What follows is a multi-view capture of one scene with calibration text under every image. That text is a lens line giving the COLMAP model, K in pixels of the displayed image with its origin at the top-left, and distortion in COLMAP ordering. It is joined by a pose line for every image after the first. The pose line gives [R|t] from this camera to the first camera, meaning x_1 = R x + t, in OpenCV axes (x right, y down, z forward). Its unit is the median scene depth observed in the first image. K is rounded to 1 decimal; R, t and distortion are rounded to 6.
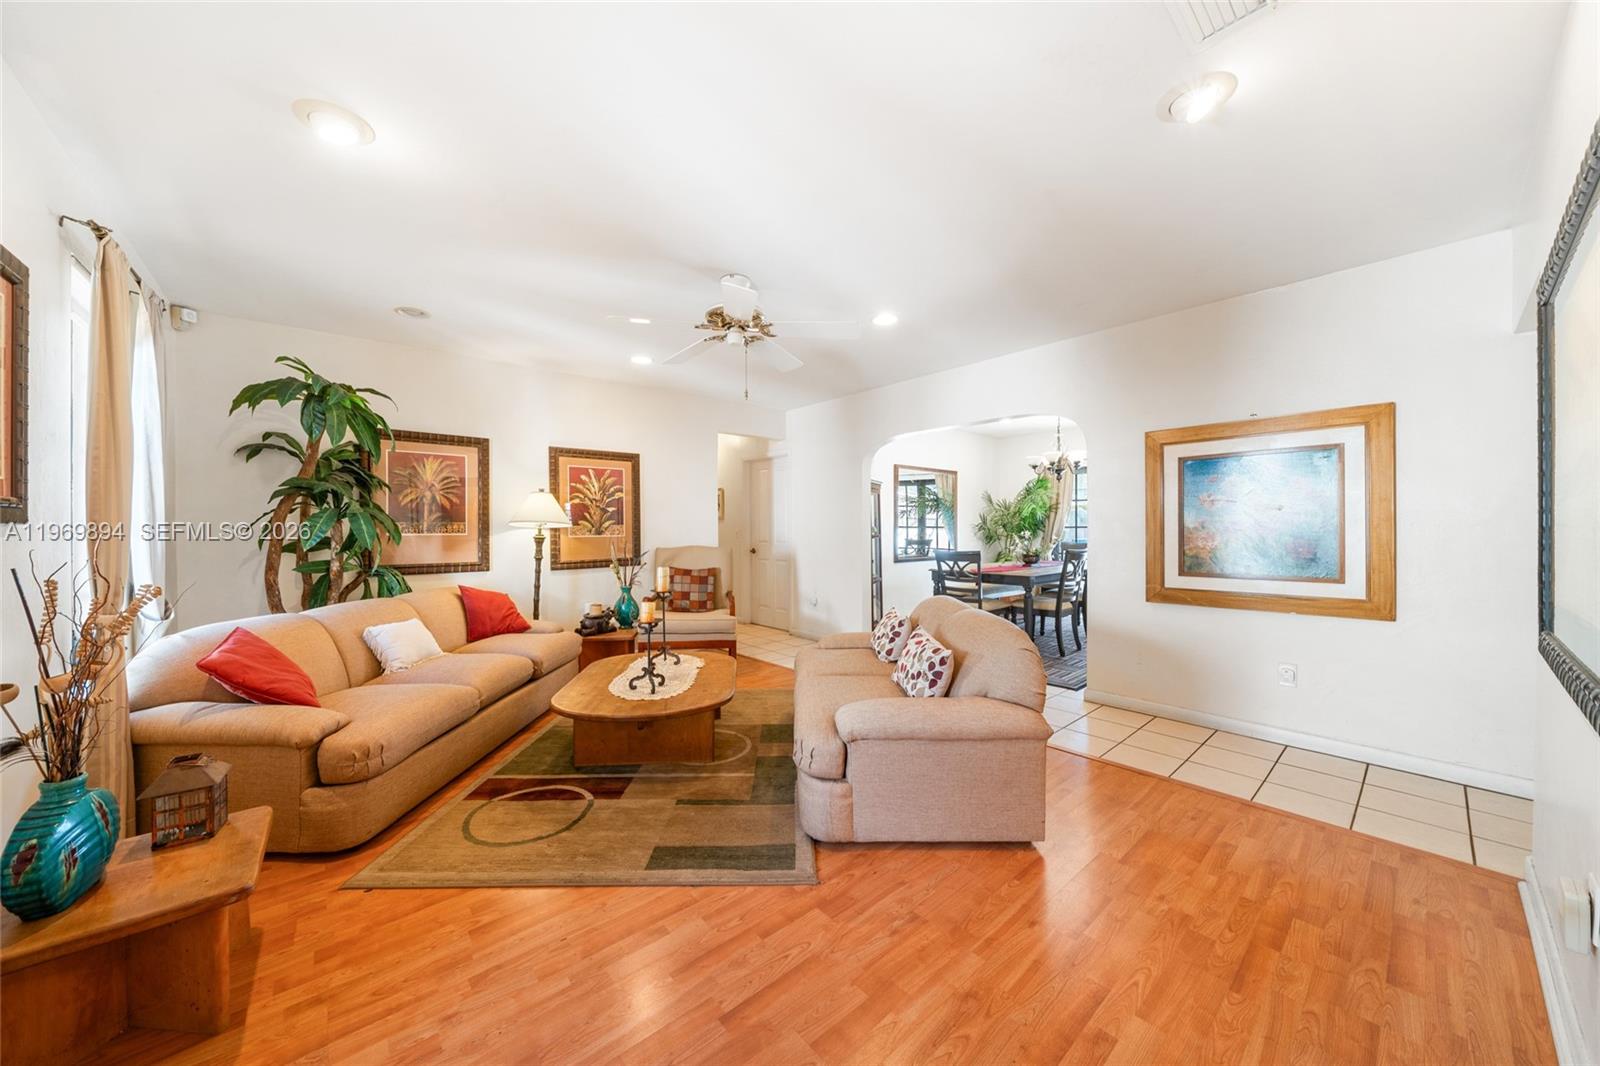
lens RADIAL K [[553.8, 0, 800.7], [0, 553.8, 528.4], [0, 0, 1]] dist [-0.002098, 0.000004]
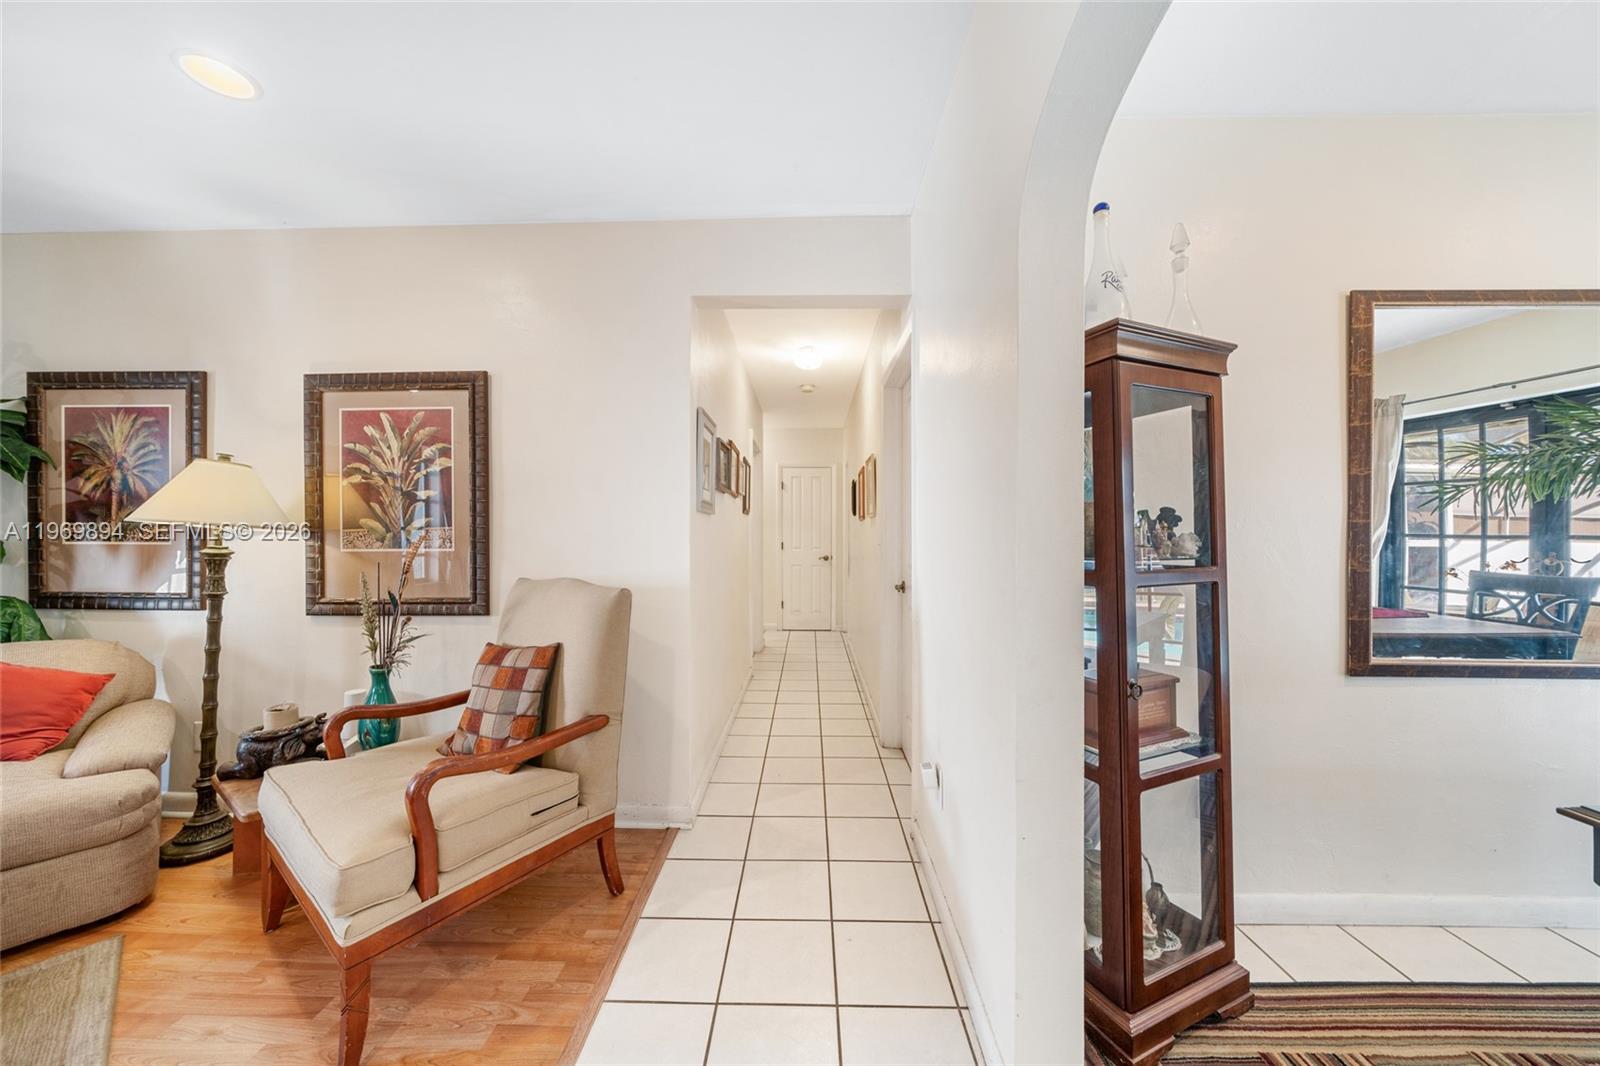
lens RADIAL K [[553.8, 0, 795.2], [0, 553.8, 522.9], [0, 0, 1]] dist [-0.002098, 0.000004]
pose [[0.734562, -0.013880, -0.678400, 0.219458], [-0.005191, 0.999647, -0.026074, 0.001055], [0.678522, 0.022674, 0.734230, 0.903726]]
